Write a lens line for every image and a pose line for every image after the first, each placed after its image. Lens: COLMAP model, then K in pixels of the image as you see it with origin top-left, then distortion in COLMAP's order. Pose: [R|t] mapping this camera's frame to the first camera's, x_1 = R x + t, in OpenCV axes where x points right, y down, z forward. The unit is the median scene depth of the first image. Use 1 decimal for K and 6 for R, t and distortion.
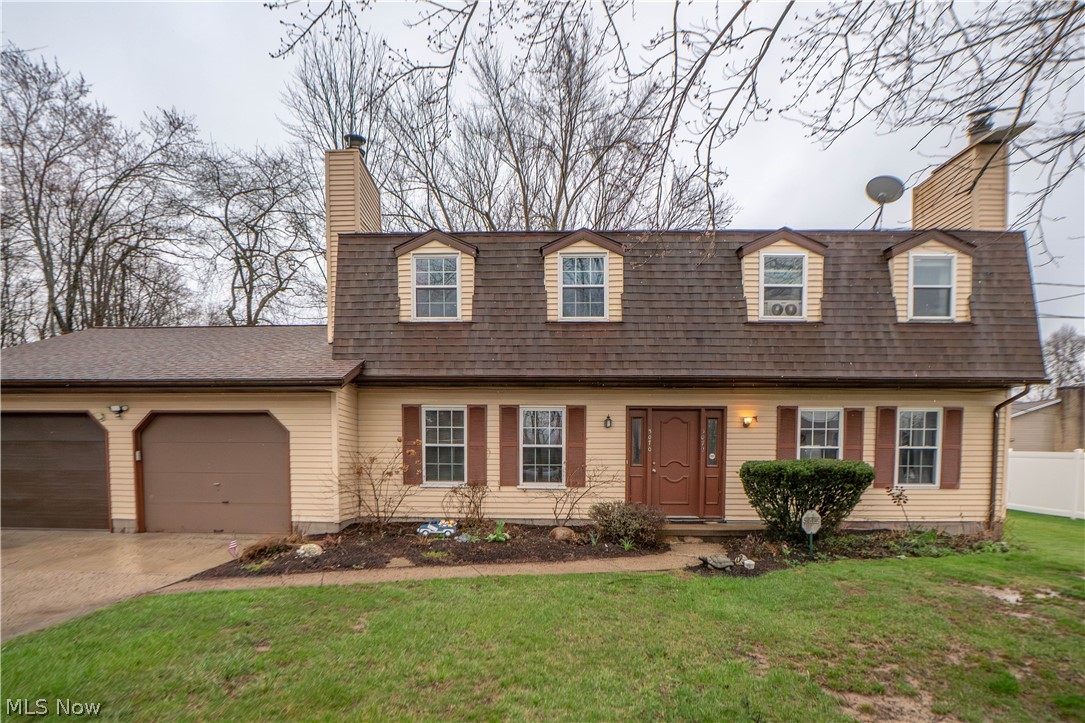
lens RADIAL K [[554.3, 0, 490.6], [0, 554.3, 480.0], [0, 0, 1]] dist [-0.033838, 0.005646]
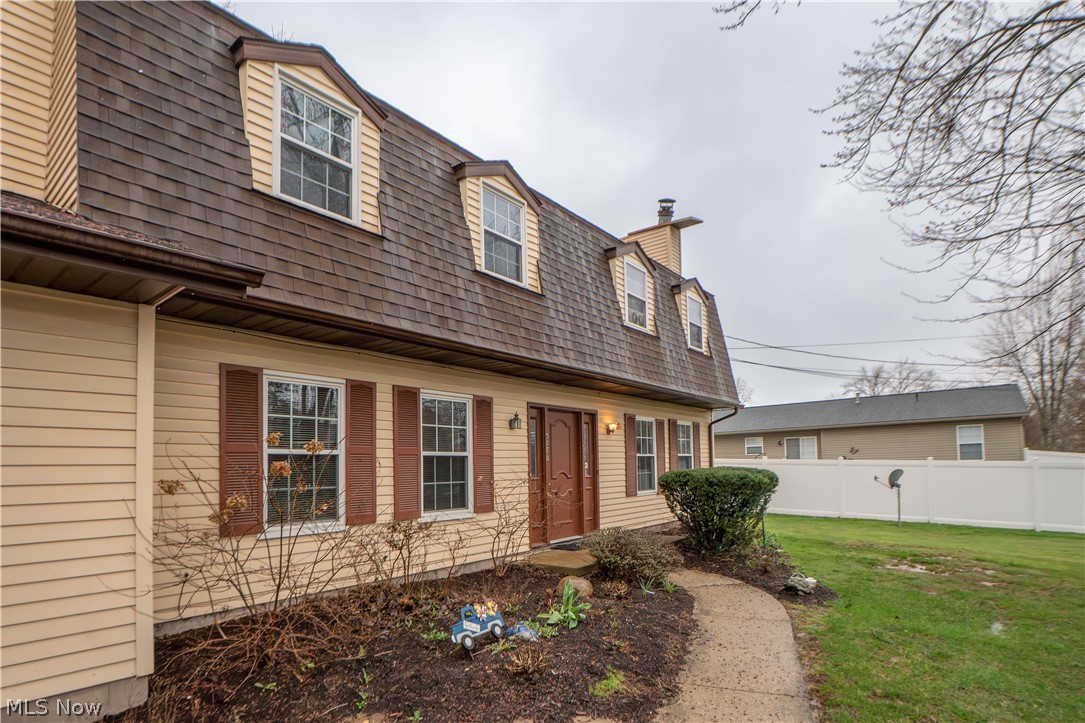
lens RADIAL K [[554.3, 0, 537.5], [0, 554.3, 422.8], [0, 0, 1]] dist [-0.033838, 0.005646]
pose [[0.599378, 0.044748, 0.799215, -0.381441], [0.045469, 0.994921, -0.089805, -0.035765], [-0.799174, 0.090167, 0.594299, 0.546420]]
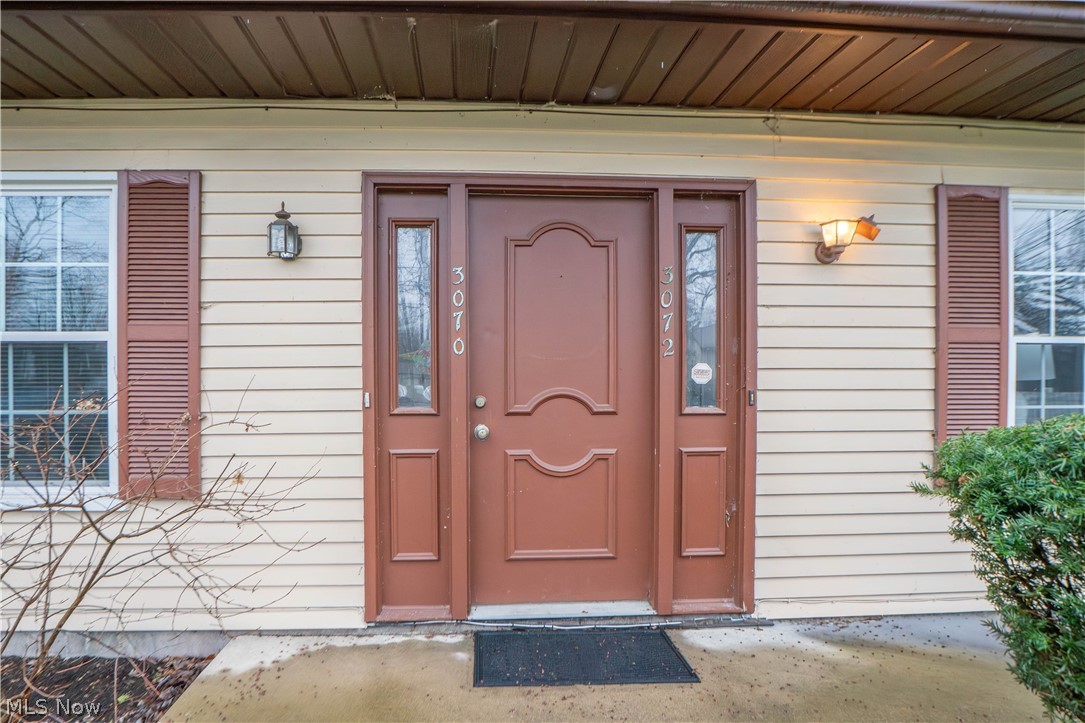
lens RADIAL K [[571.8, 0, 505.0], [0, 571.8, 385.1], [0, 0, 1]] dist [-0.038339, 0.006840]
pose [[0.996463, -0.009070, 0.083547, 0.297110], [0.010566, 0.999791, -0.017476, -0.035010], [-0.083371, 0.018297, 0.996351, 0.768163]]
